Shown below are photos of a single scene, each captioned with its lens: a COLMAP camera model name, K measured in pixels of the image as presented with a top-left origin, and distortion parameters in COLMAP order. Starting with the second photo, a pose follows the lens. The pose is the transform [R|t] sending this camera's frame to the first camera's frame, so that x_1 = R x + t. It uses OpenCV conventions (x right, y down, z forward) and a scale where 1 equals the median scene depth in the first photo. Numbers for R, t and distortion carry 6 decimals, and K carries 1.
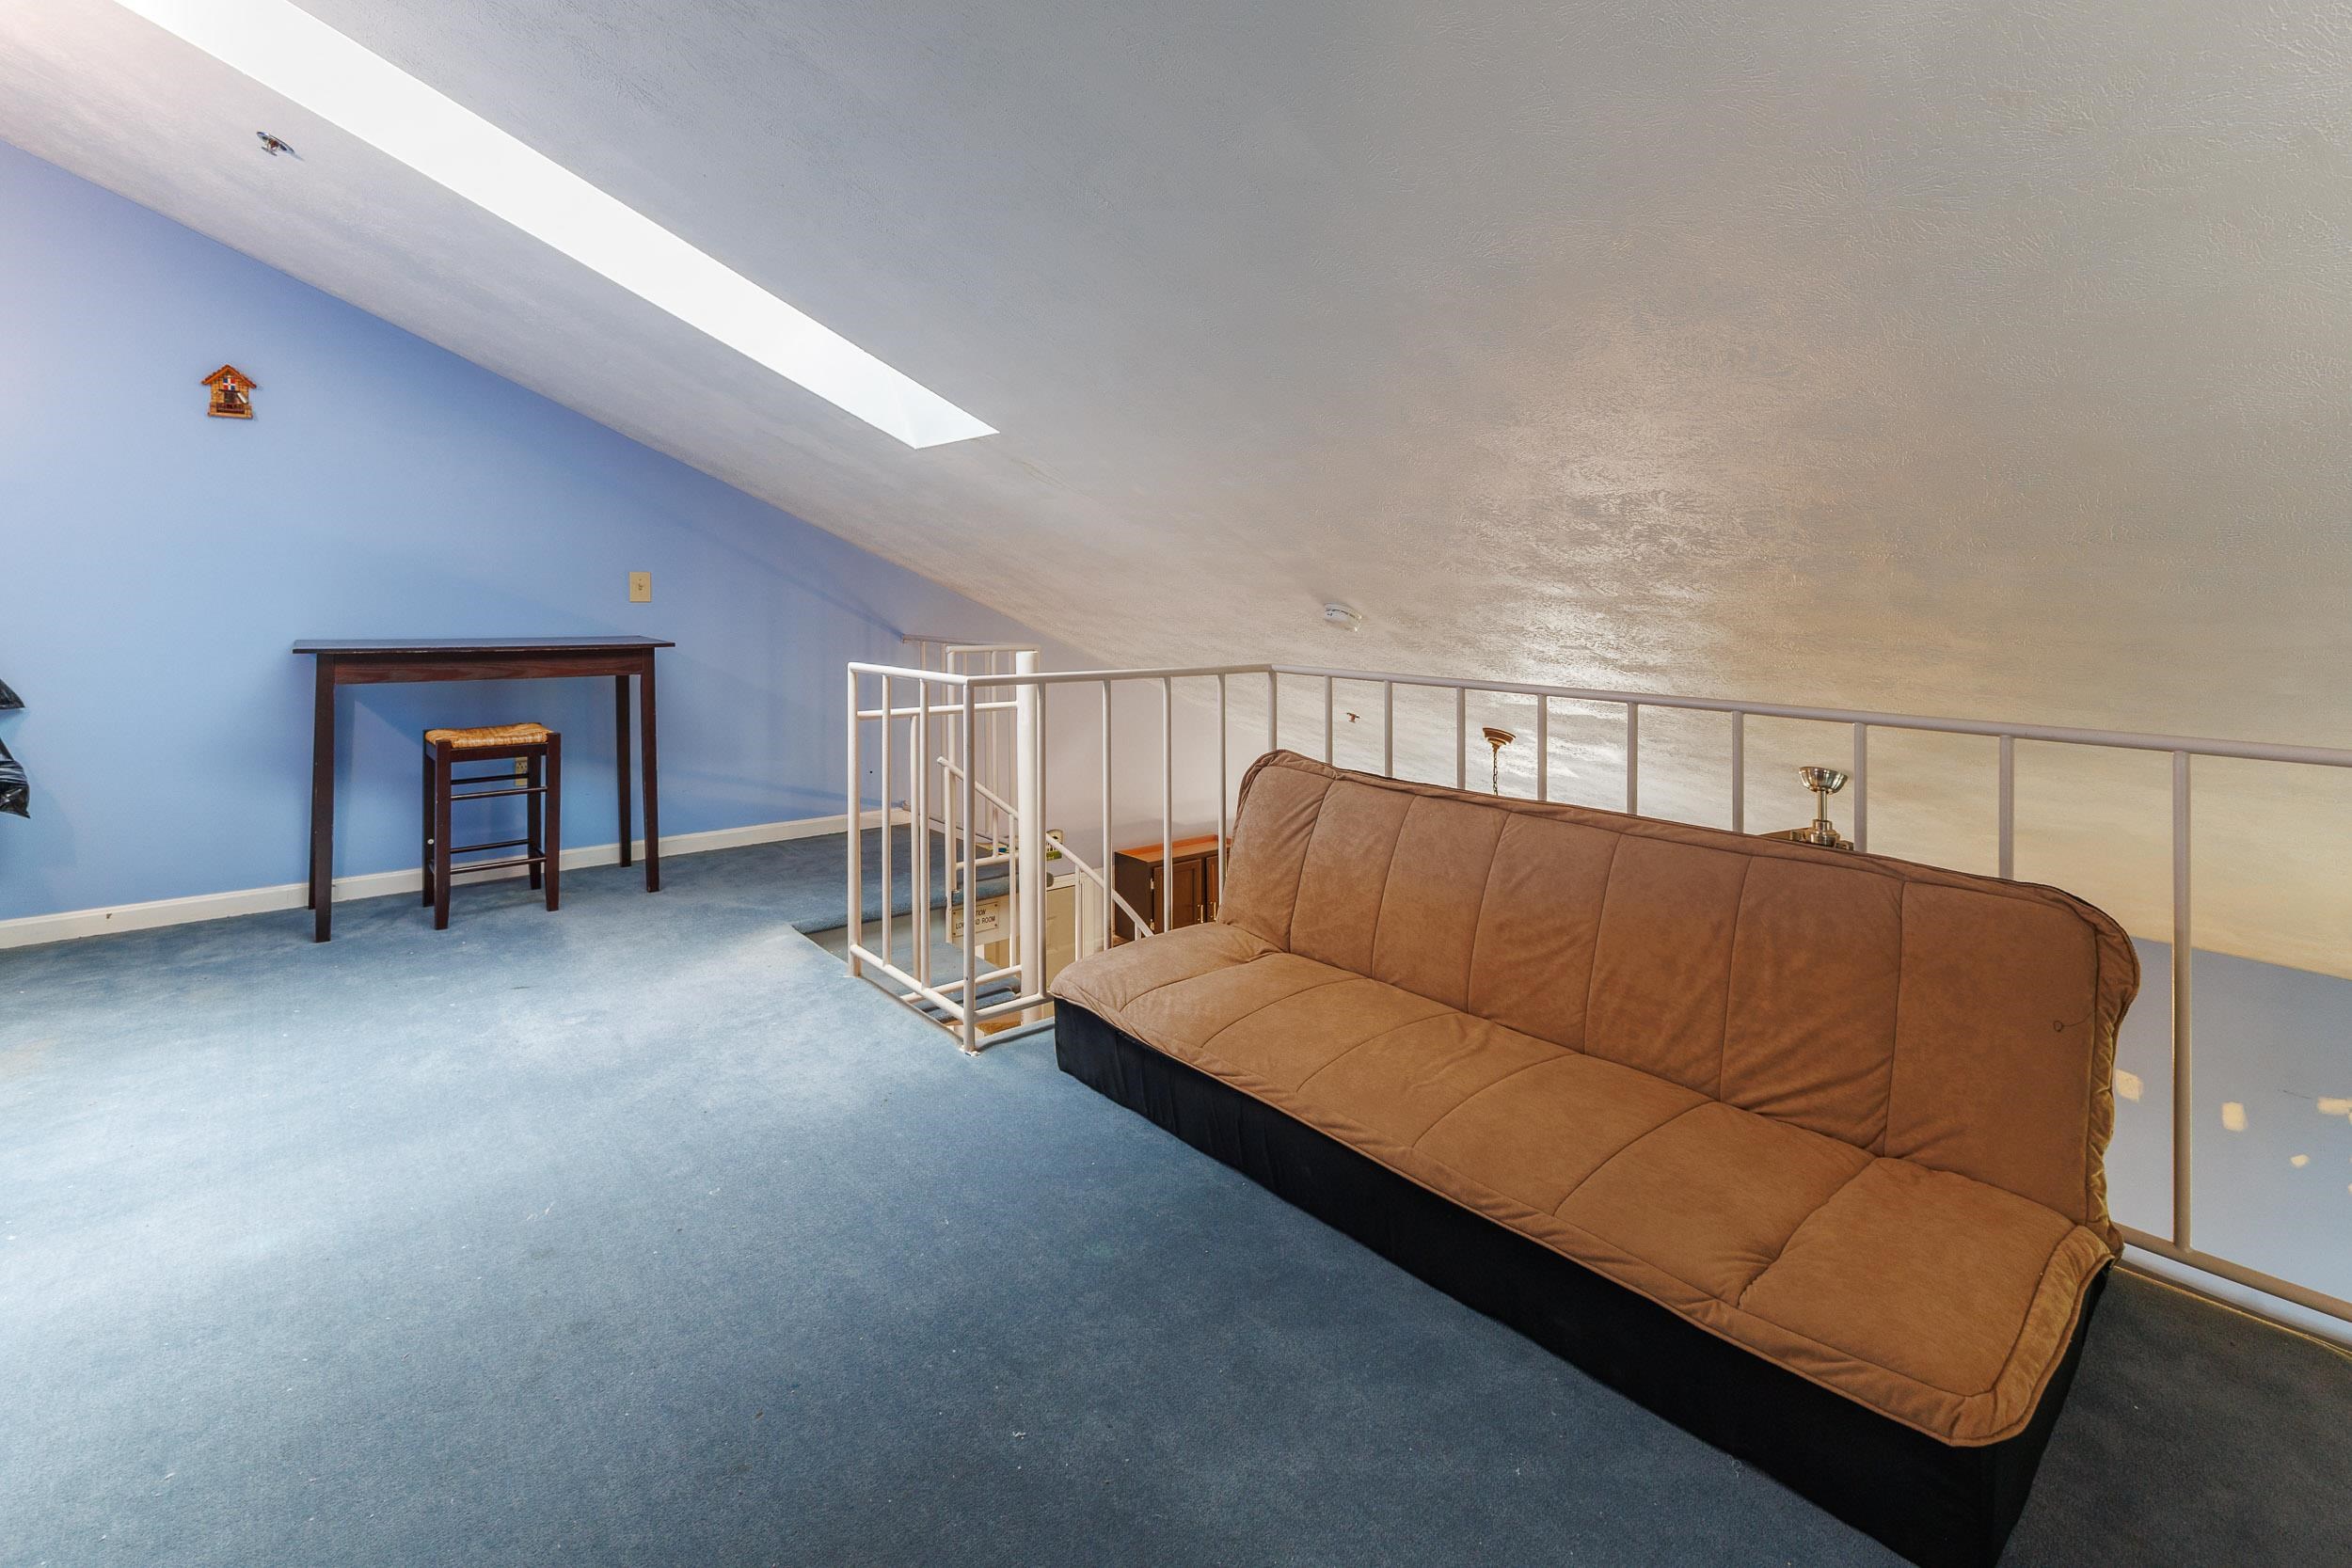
lens RADIAL K [[1043.9, 0, 1179.5], [0, 1043.9, 599.4], [0, 0, 1]] dist [0.010746, 0.000058]
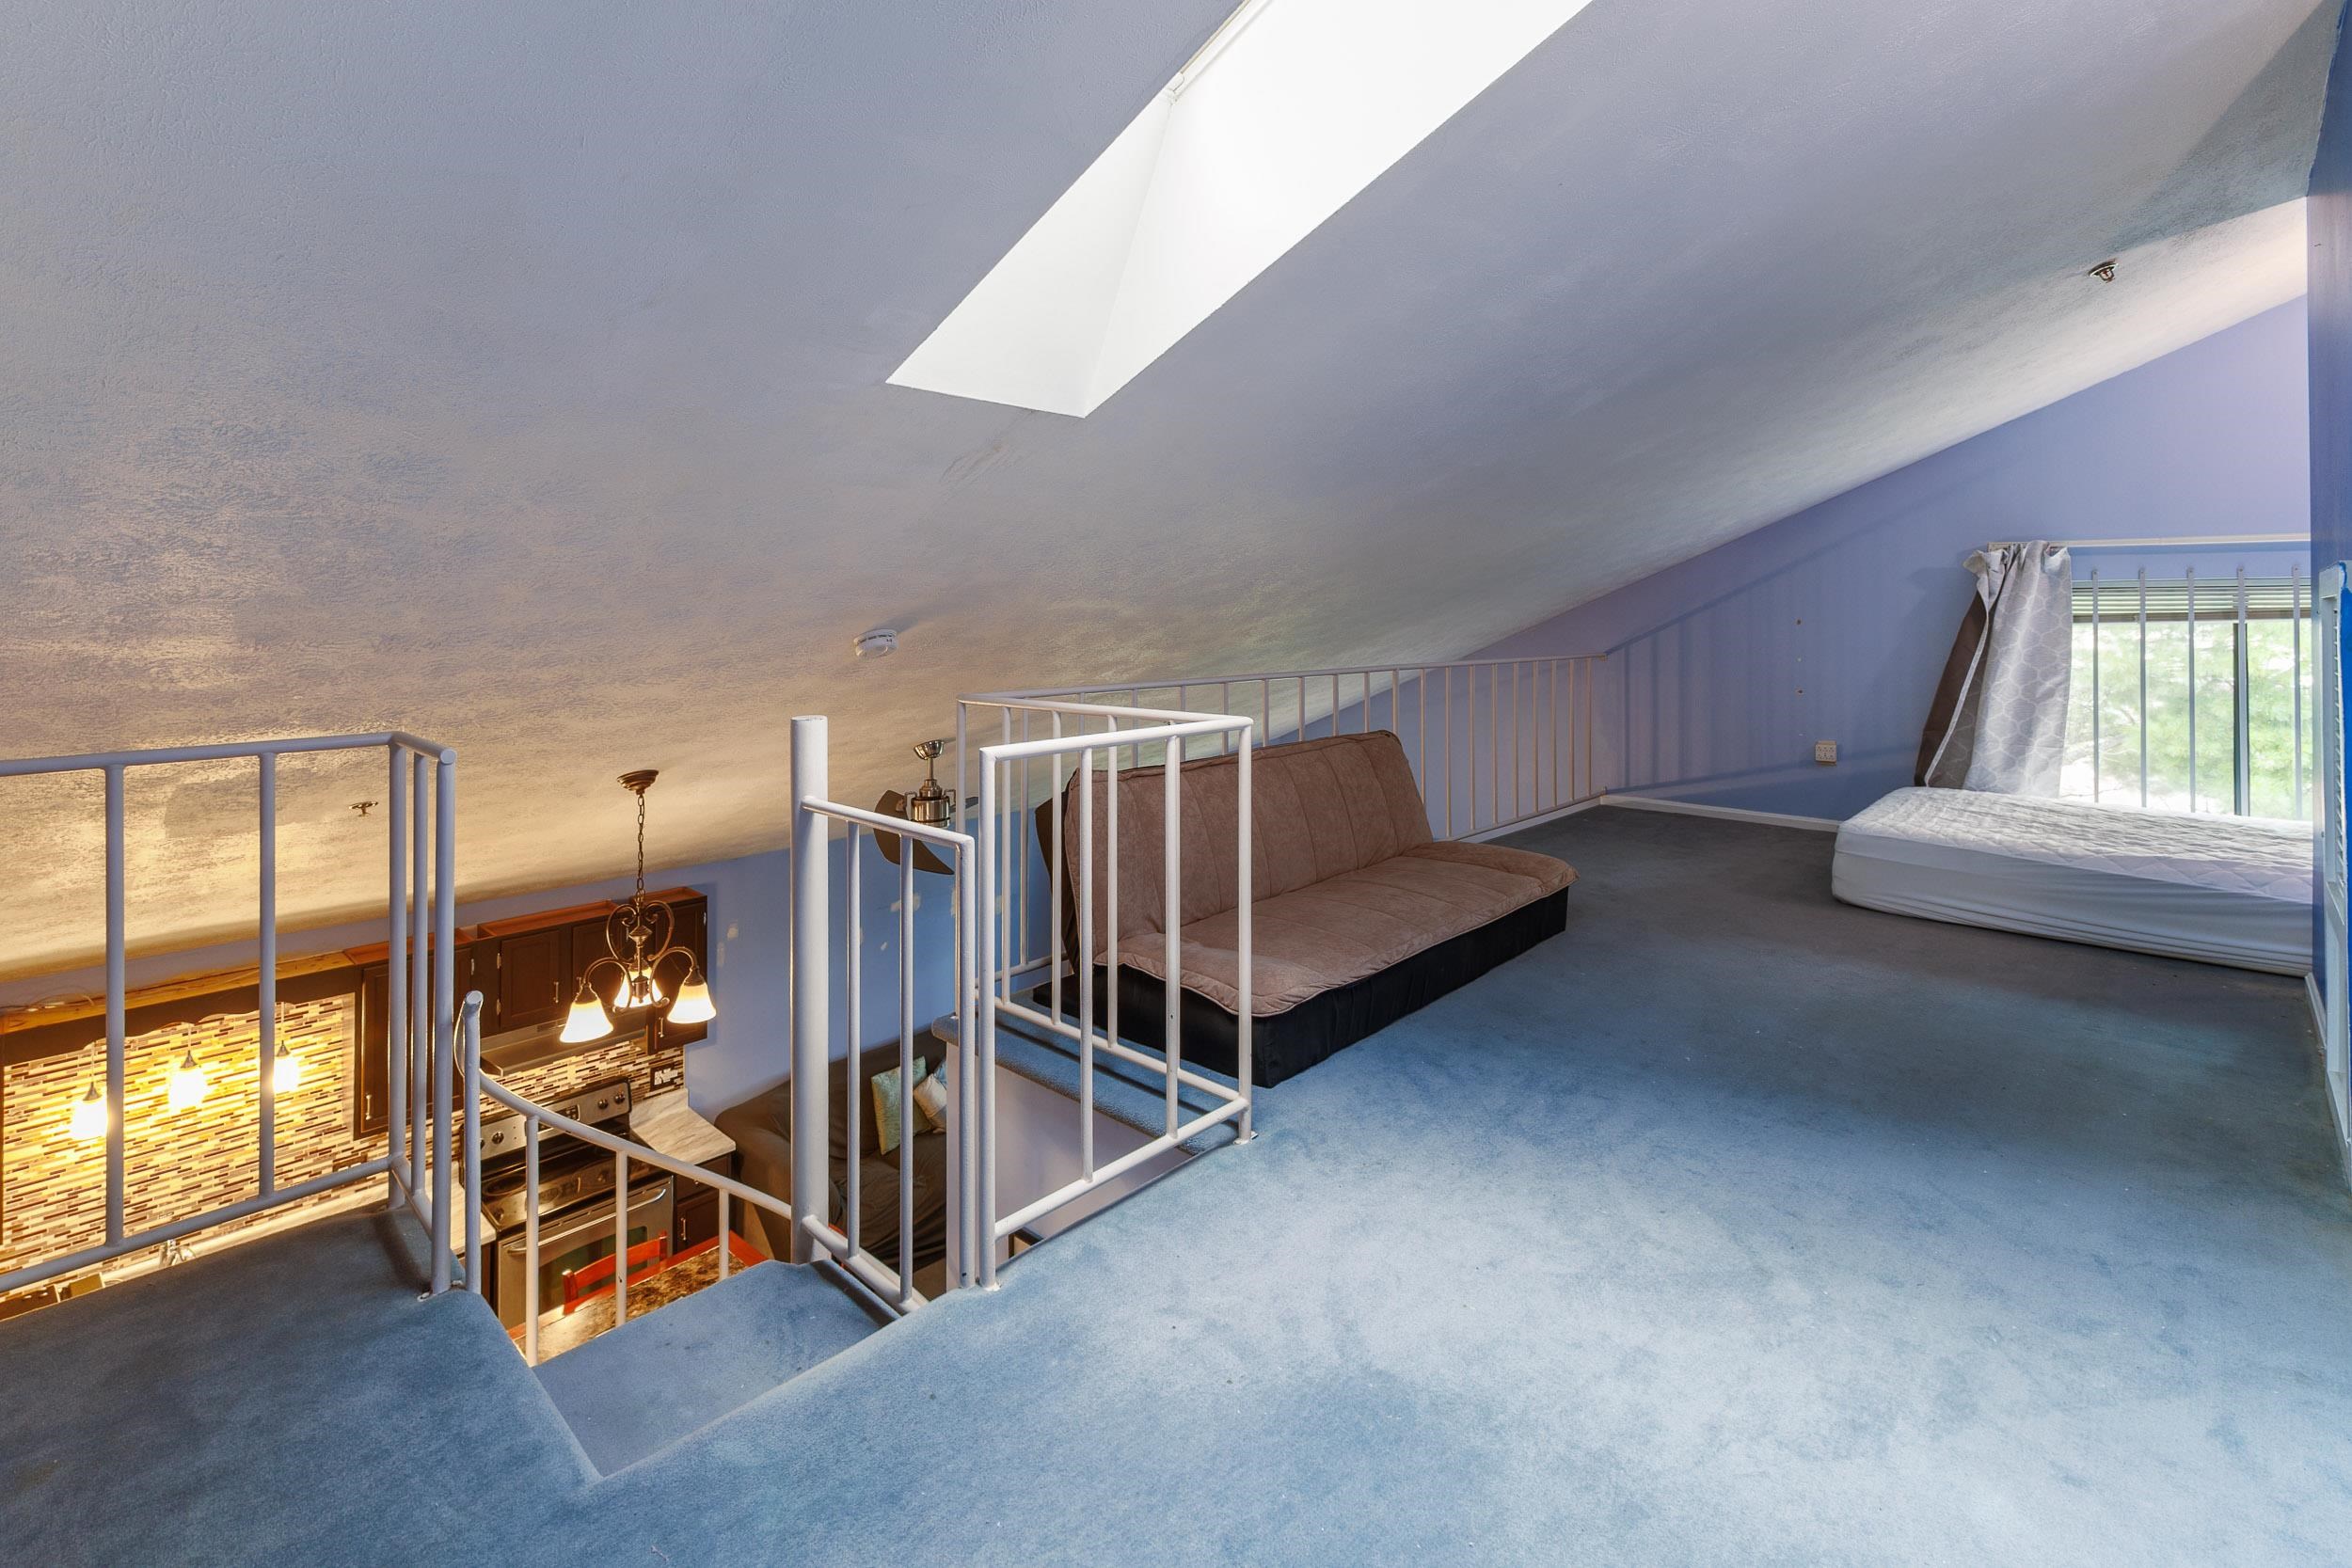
lens RADIAL K [[1061.4, 0, 1177.5], [0, 1061.4, 603.3], [0, 0, 1]] dist [0.000106, -0.000260]
pose [[-0.079138, -0.002781, 0.996860, -0.813583], [0.004576, 0.999985, 0.003153, -0.019022], [-0.996853, 0.004811, -0.079124, 0.838272]]
